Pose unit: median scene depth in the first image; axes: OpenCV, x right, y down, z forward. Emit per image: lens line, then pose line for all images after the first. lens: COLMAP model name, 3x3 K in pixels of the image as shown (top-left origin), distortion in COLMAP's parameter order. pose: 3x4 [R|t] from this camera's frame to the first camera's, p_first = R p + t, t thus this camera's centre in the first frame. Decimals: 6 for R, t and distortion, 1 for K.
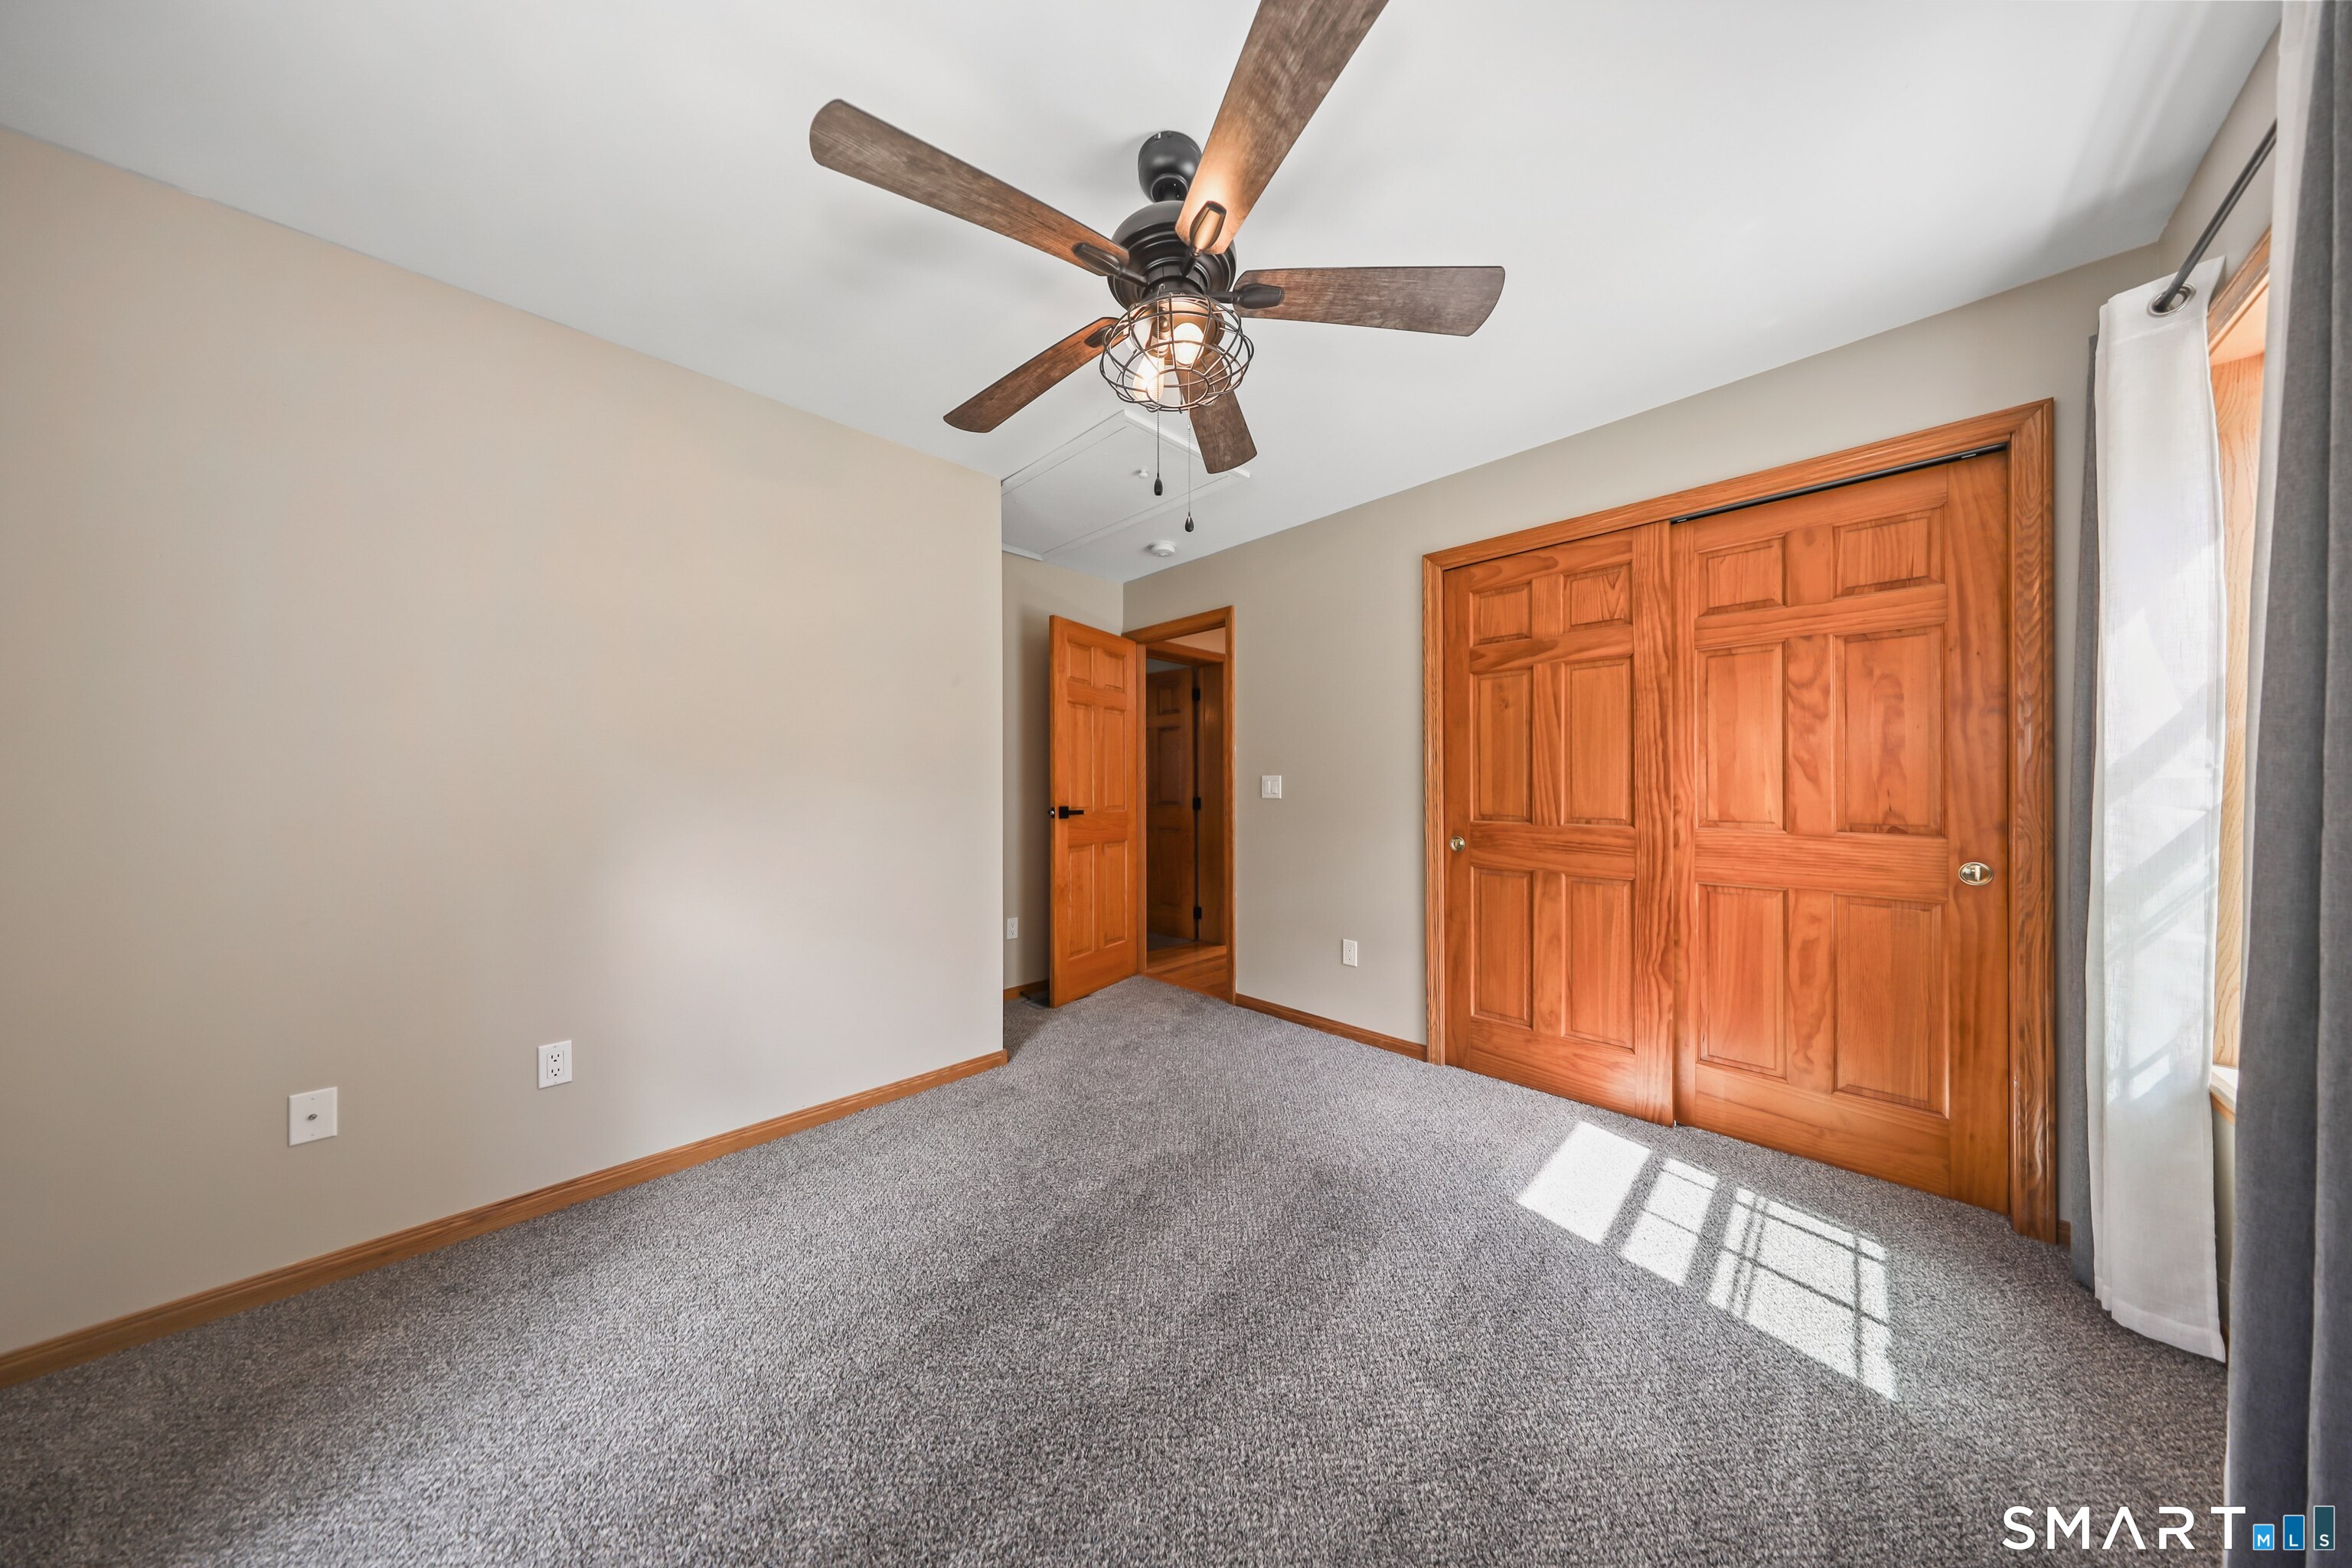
lens RADIAL K [[696.9, 0, 1166.1], [0, 696.9, 798.0], [0, 0, 1]] dist [0.000040, 0.000003]
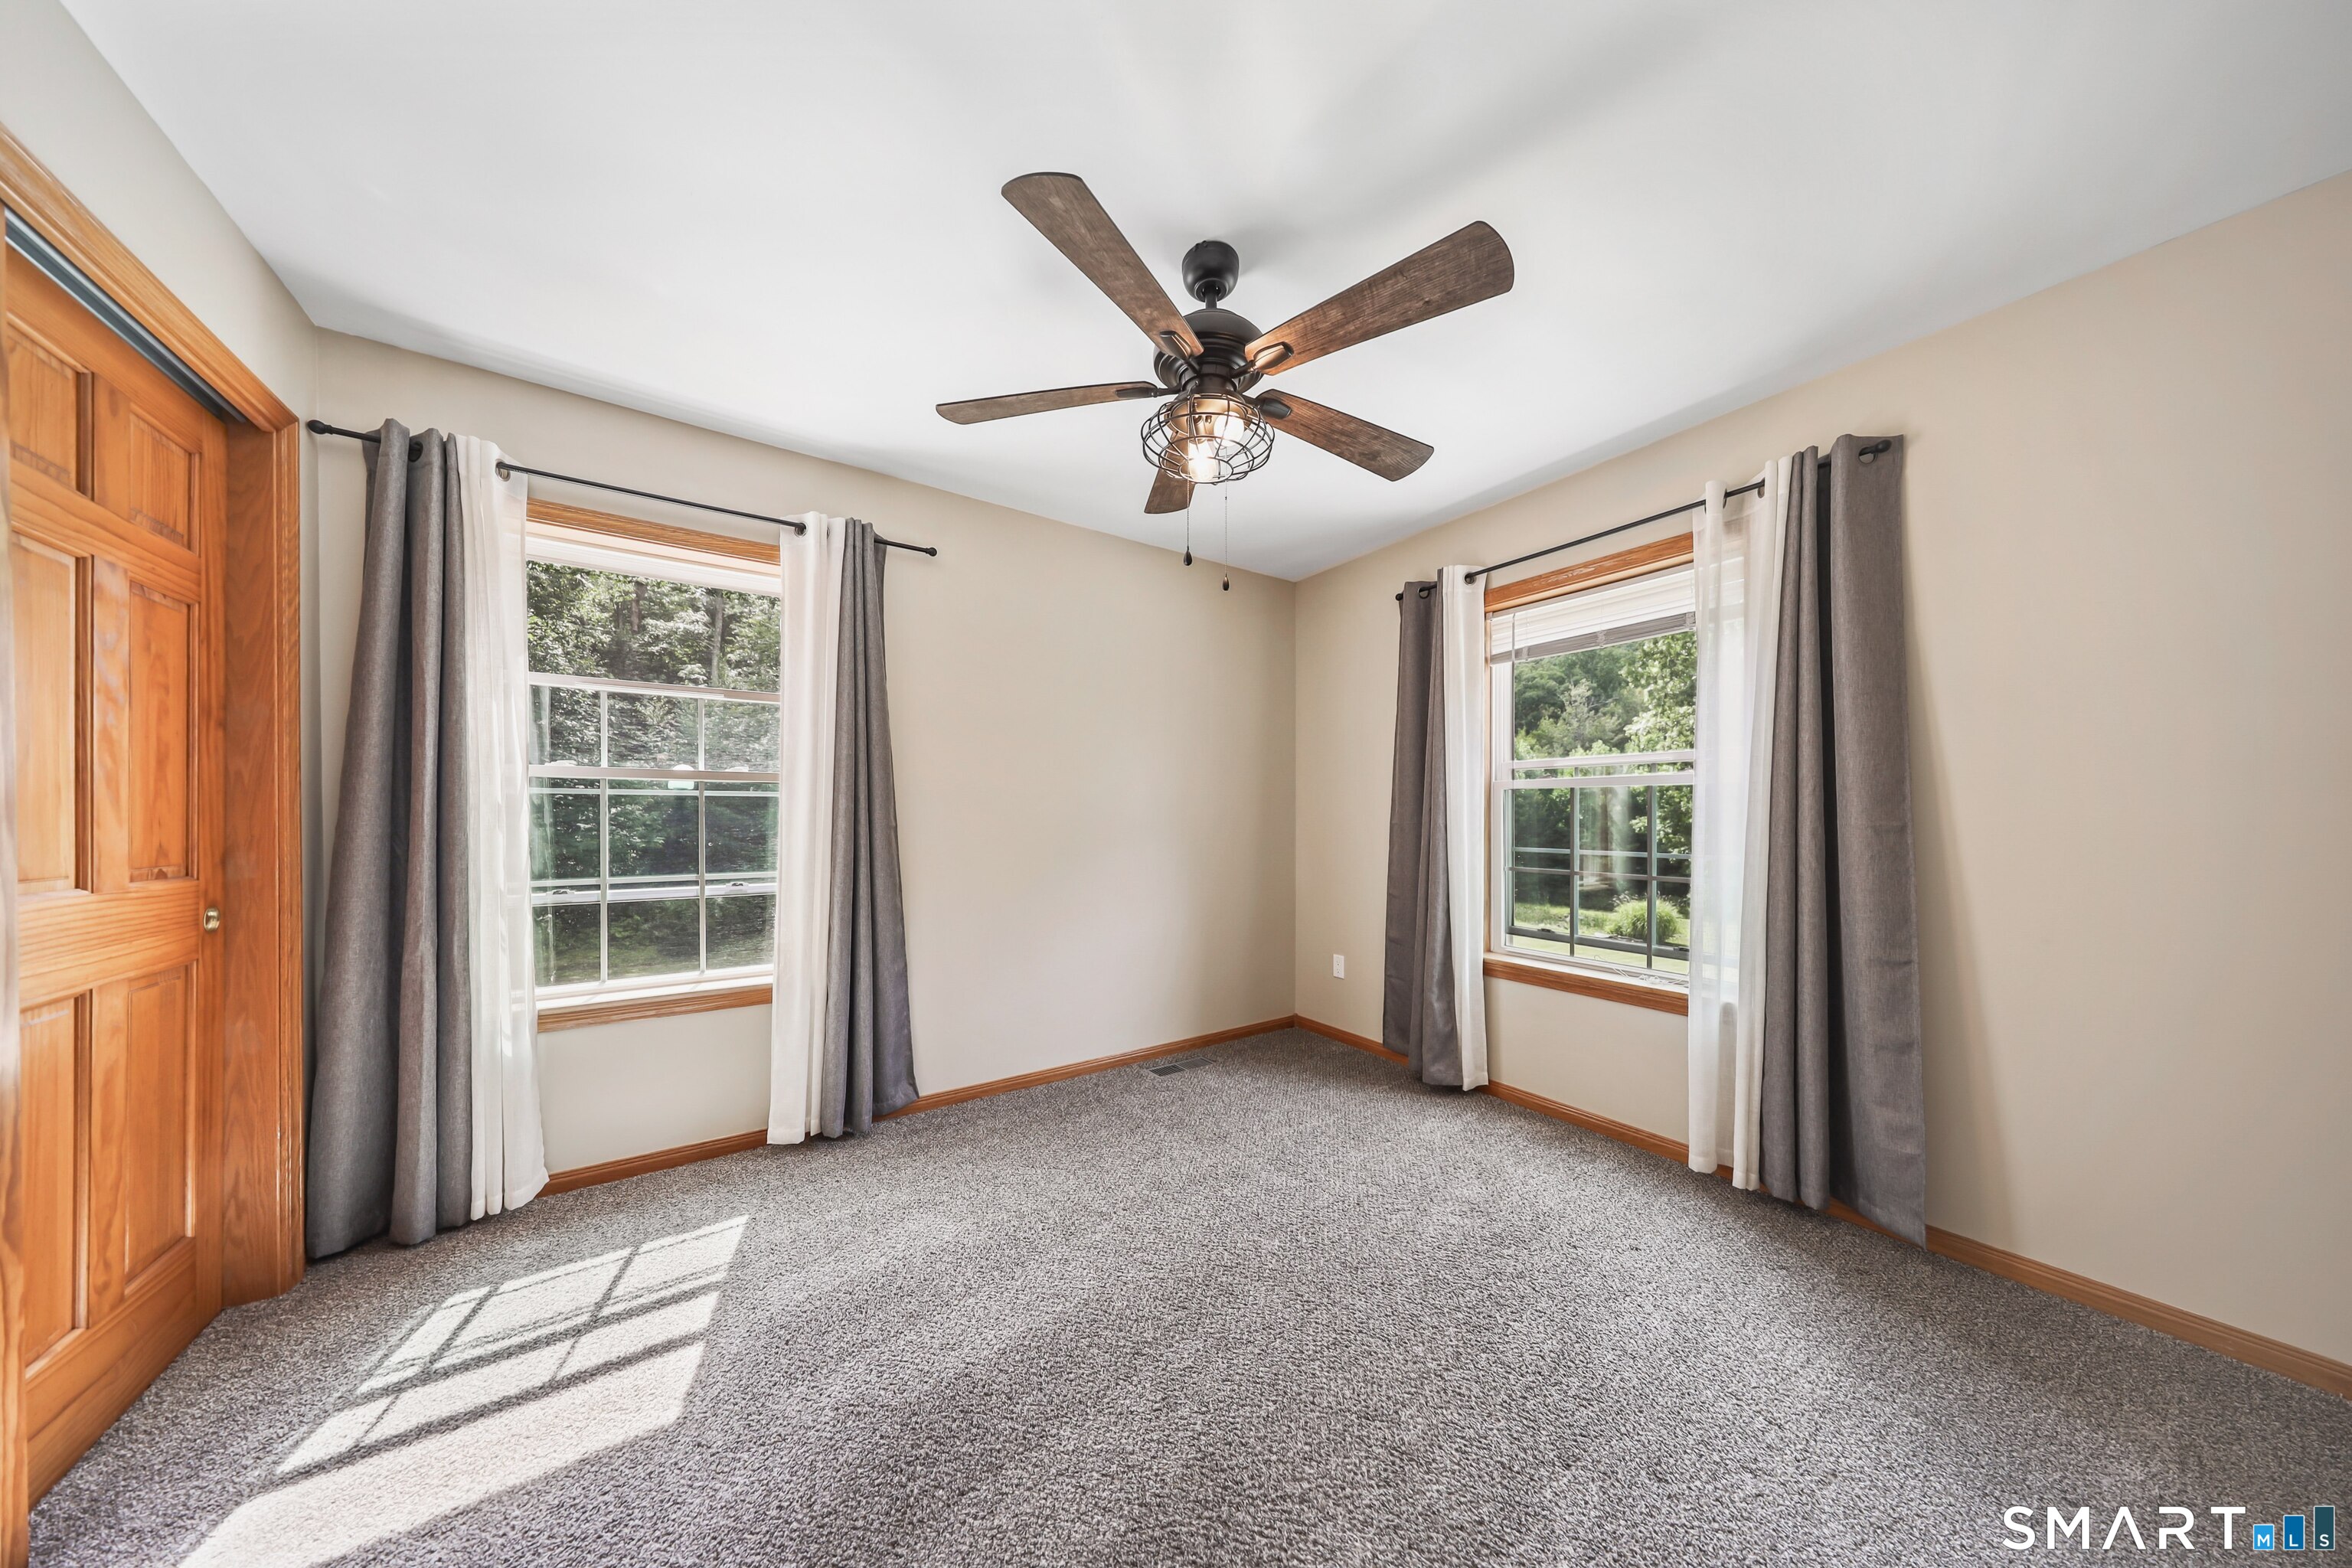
lens RADIAL K [[696.9, 0, 1166.1], [0, 696.9, 798.0], [0, 0, 1]] dist [0.000040, 0.000003]
pose [[-0.977966, -0.000437, 0.208763, -0.128414], [-0.000993, 0.999996, -0.002559, -0.037408], [-0.208761, -0.002709, -0.977963, 1.734745]]
